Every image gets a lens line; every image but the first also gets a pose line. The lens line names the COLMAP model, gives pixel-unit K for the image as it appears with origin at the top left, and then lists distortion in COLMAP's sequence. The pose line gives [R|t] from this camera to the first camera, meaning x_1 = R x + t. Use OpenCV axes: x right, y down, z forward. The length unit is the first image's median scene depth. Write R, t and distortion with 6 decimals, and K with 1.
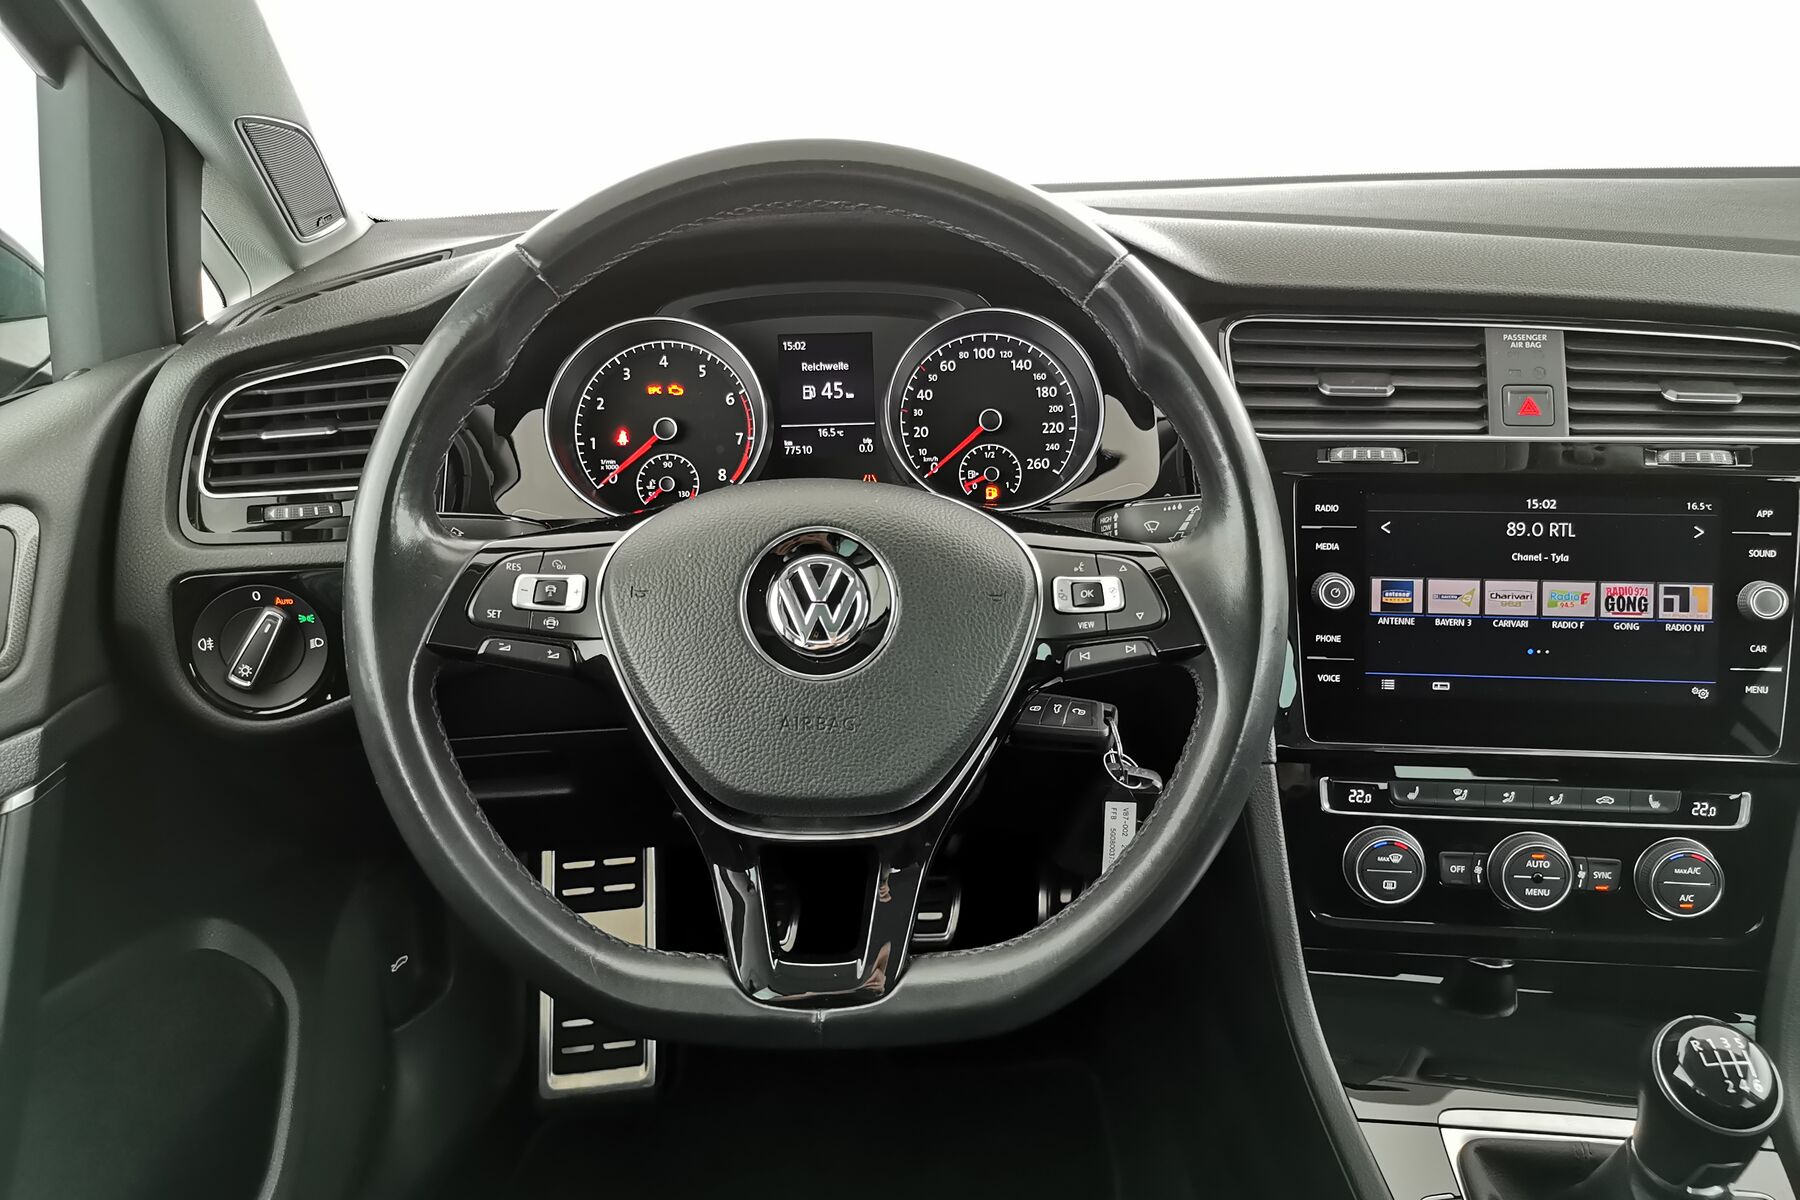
lens RADIAL K [[1391.3, 0, 900.0], [0, 1391.3, 600.0], [0, 0, 1]] dist [0.022296, -0.009805]
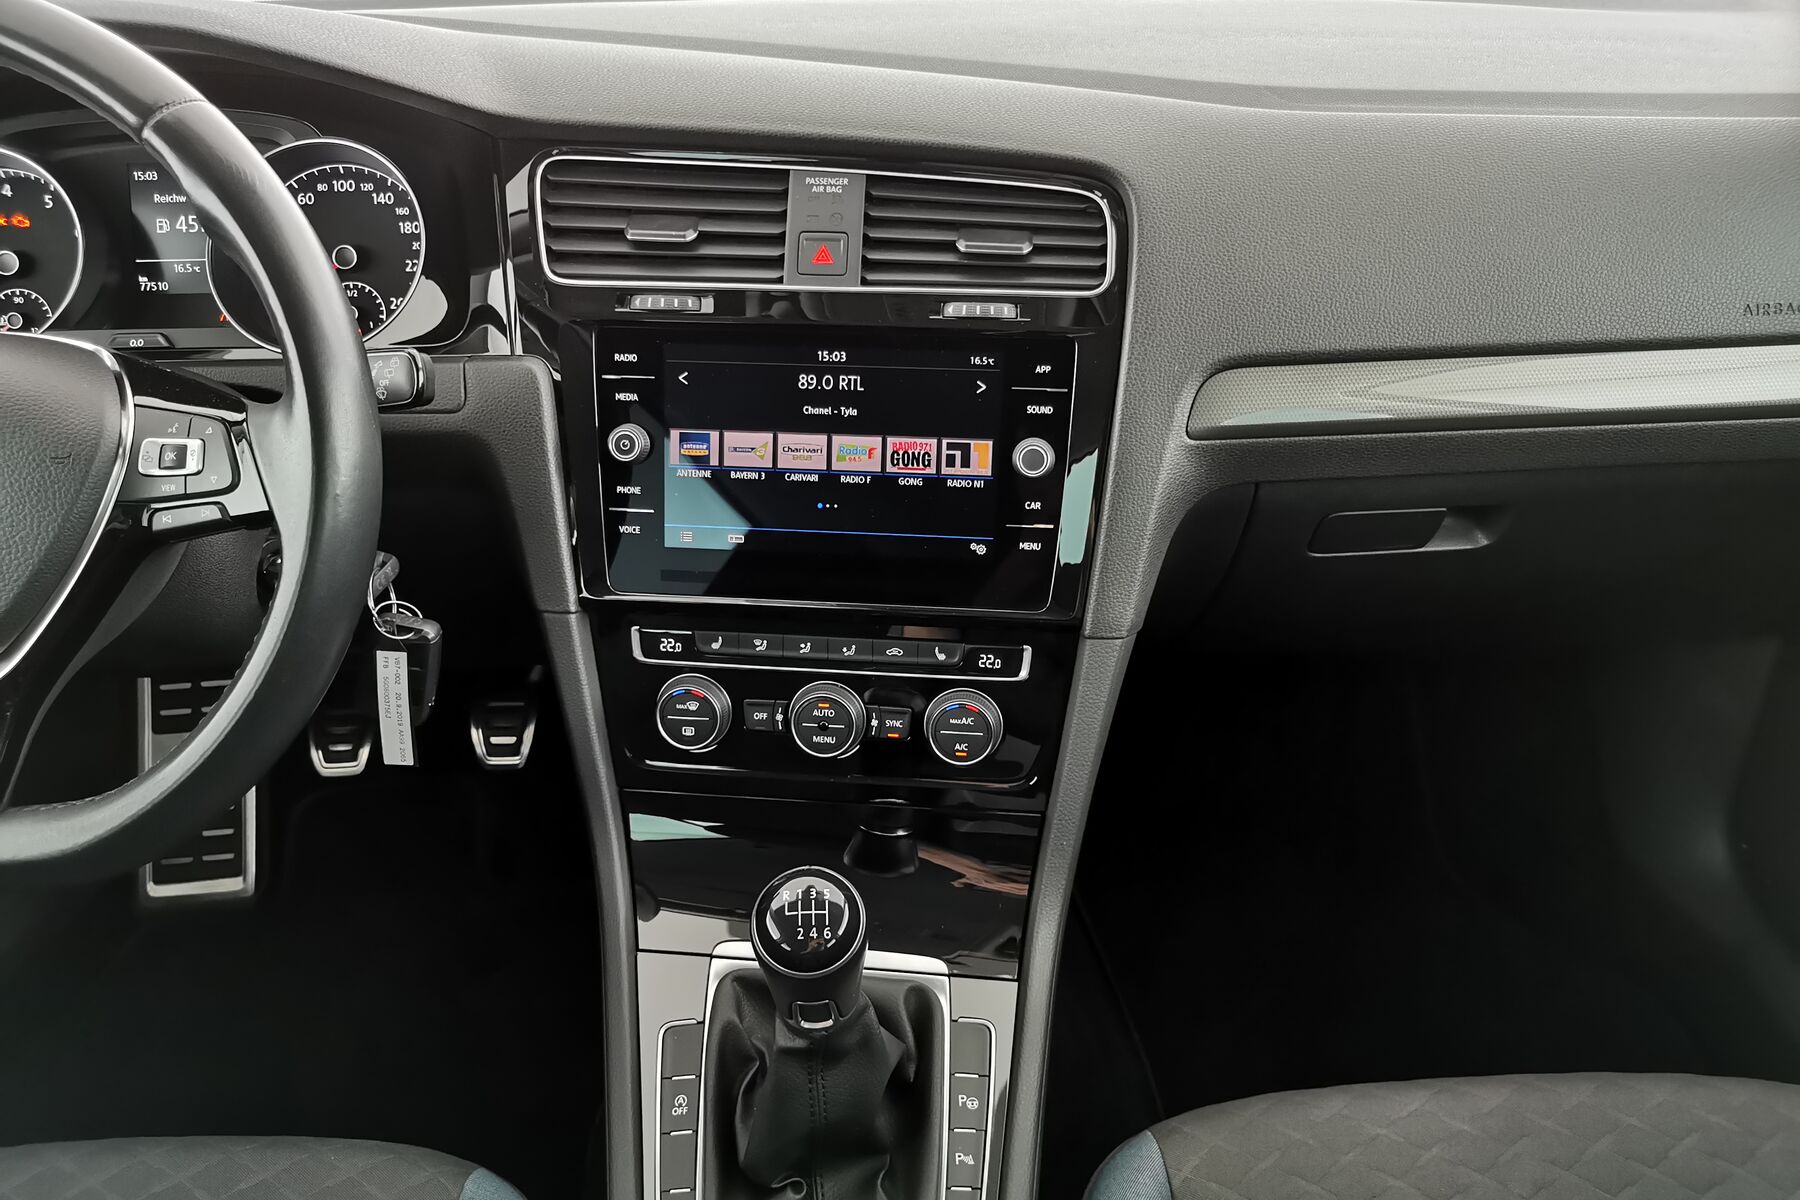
lens RADIAL K [[1399.3, 0, 900.0], [0, 1399.3, 600.0], [0, 0, 1]] dist [0.018683, -0.005002]
pose [[0.999890, 0.010577, -0.010428, 0.512815], [-0.008984, 0.989767, 0.142408, -0.038983], [0.011828, -0.142298, 0.989753, -0.002942]]
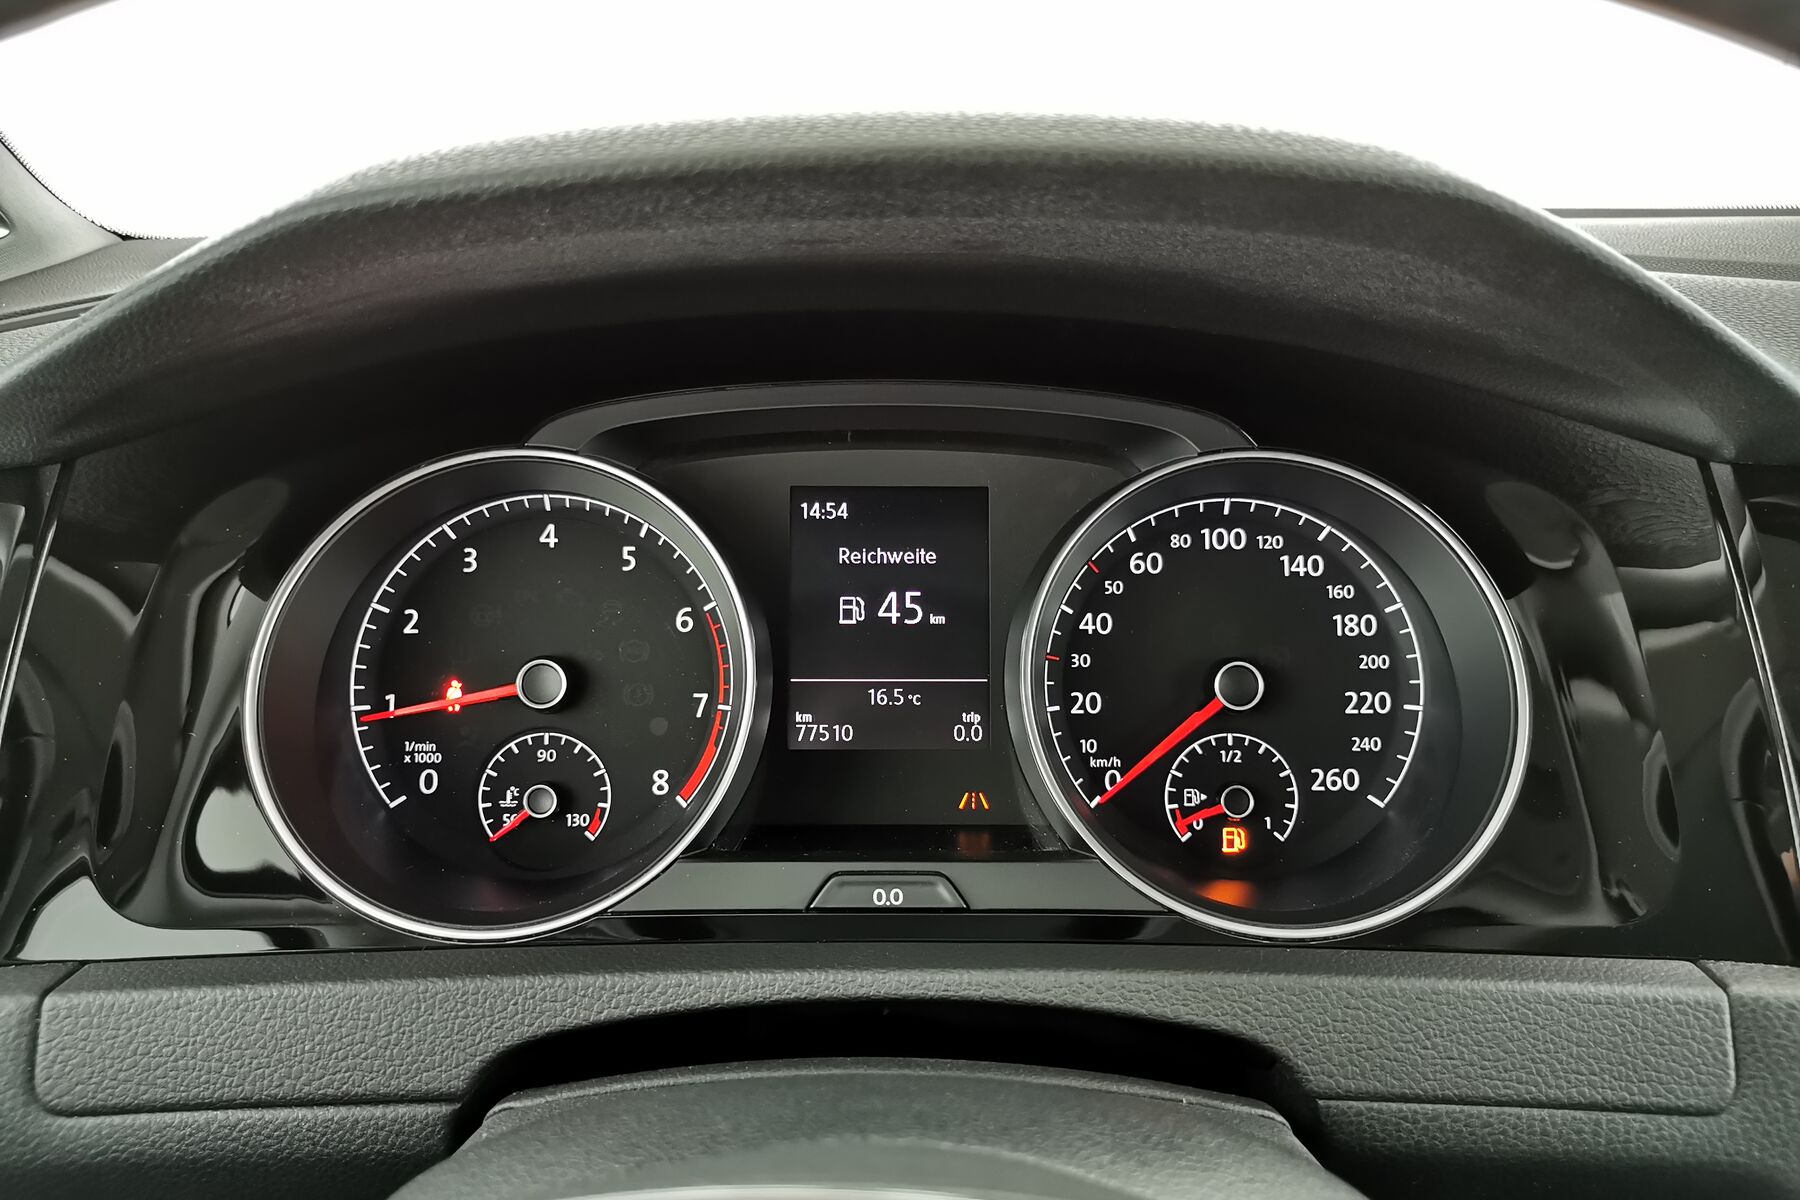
lens RADIAL K [[1399.3, 0, 900.0], [0, 1399.3, 600.0], [0, 0, 1]] dist [0.018683, -0.005002]
pose [[0.999106, 0.034310, -0.024679, -0.041305], [-0.035162, 0.998770, -0.034968, -0.151623], [0.023449, 0.035804, 0.999084, 0.581714]]
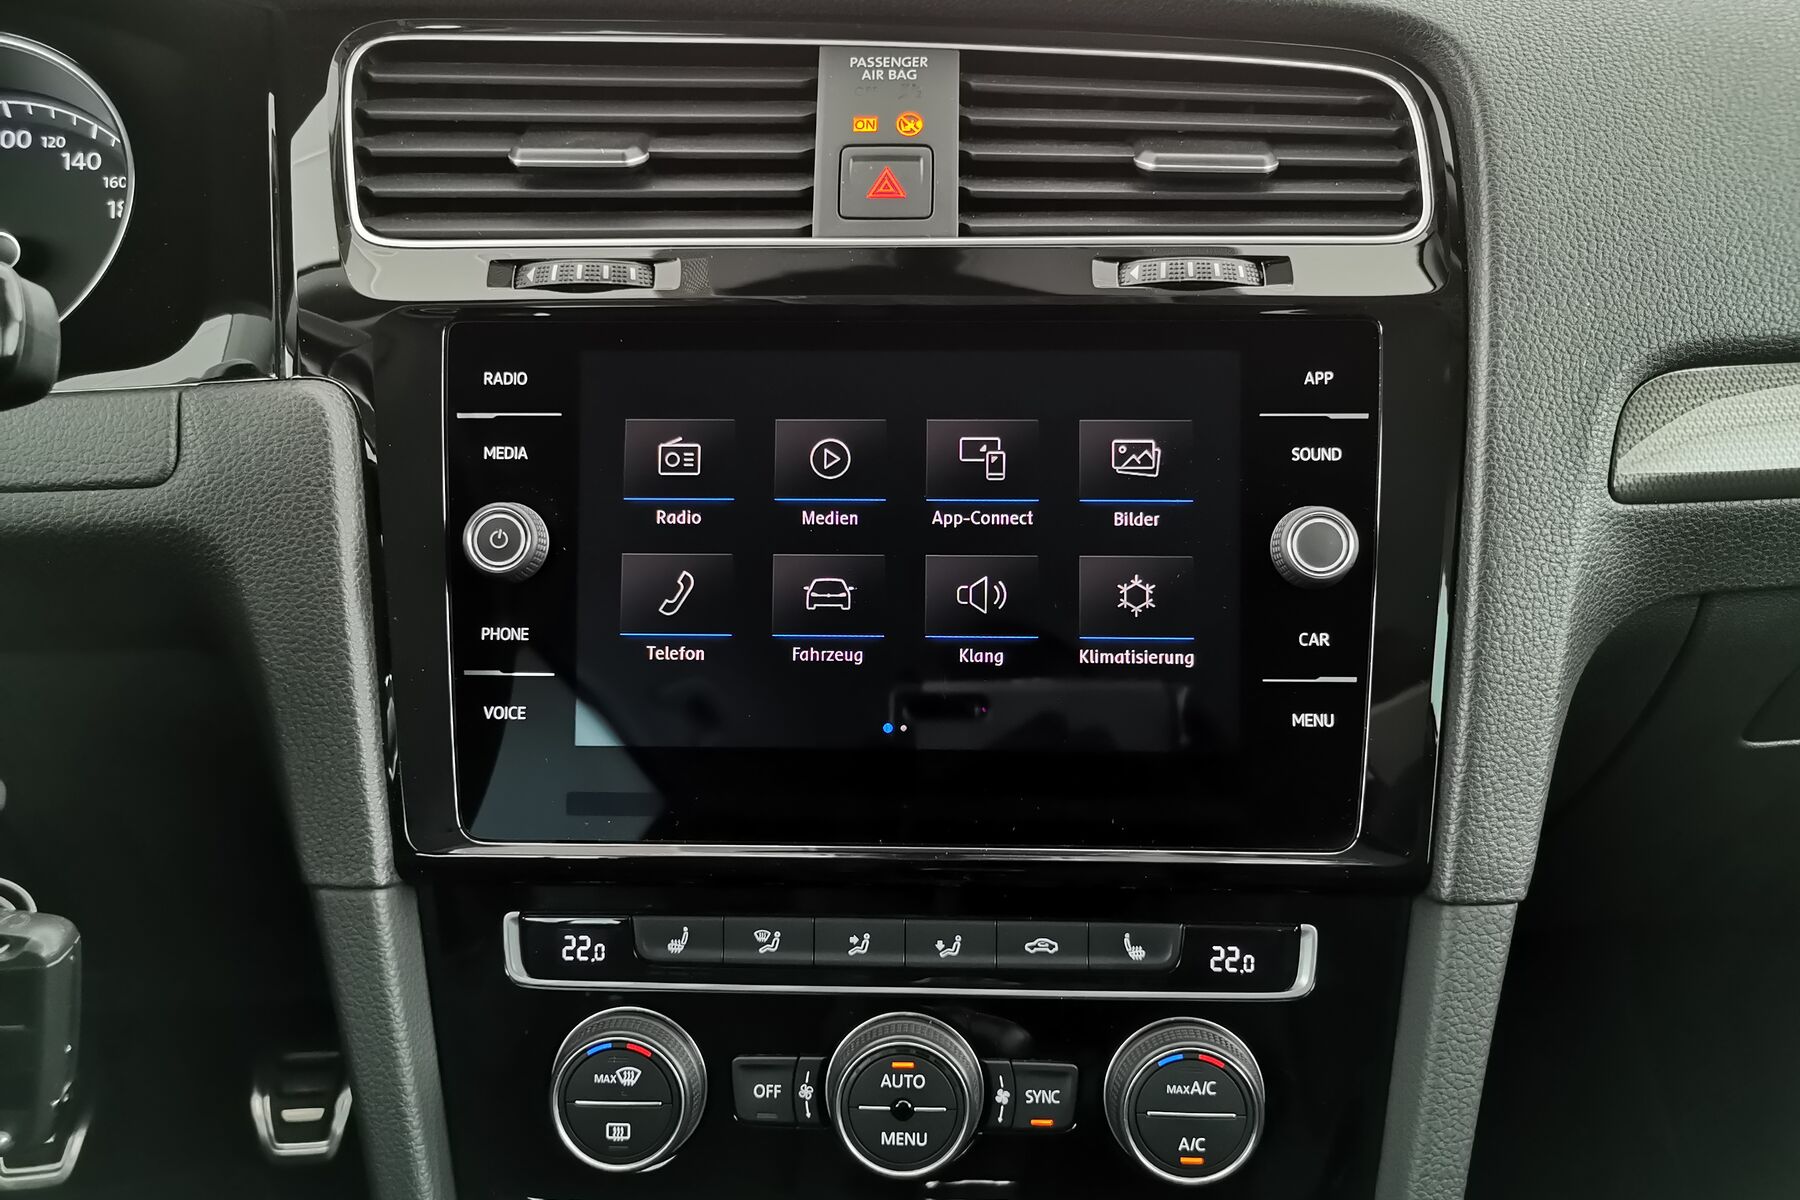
lens RADIAL K [[1399.3, 0, 900.0], [0, 1399.3, 600.0], [0, 0, 1]] dist [0.018683, -0.005002]
pose [[0.998082, -0.008311, 0.061341, 0.418579], [0.012320, 0.997791, -0.065275, 0.050227], [-0.060663, 0.065905, 0.995980, 0.485533]]
